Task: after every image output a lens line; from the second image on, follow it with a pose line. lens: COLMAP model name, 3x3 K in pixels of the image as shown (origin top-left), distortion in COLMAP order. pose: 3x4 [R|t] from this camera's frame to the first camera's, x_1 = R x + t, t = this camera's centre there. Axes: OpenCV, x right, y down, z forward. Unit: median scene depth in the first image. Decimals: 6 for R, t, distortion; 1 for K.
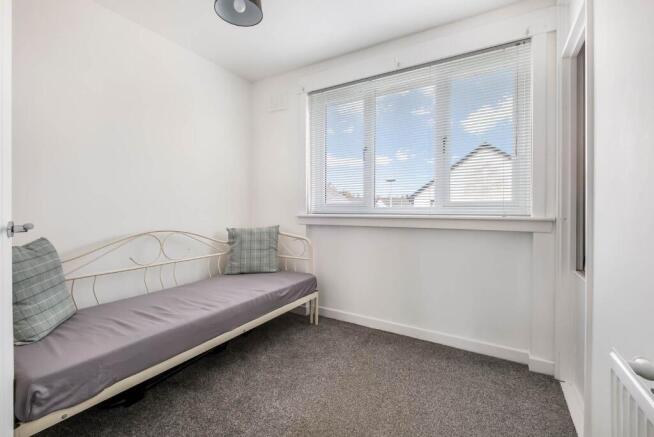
lens RADIAL K [[295.3, 0, 326.4], [0, 295.3, 233.6], [0, 0, 1]] dist [0.000337, -0.000501]
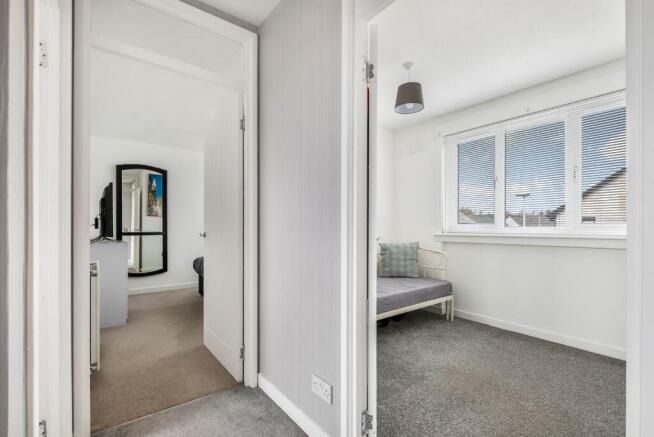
lens RADIAL K [[295.3, 0, 326.4], [0, 295.3, 233.6], [0, 0, 1]] dist [0.000337, -0.000501]
pose [[0.929756, 0.007840, -0.368092, -0.067177], [-0.030916, 0.997905, -0.056837, 0.023227], [0.366875, 0.064224, 0.928051, -0.363516]]
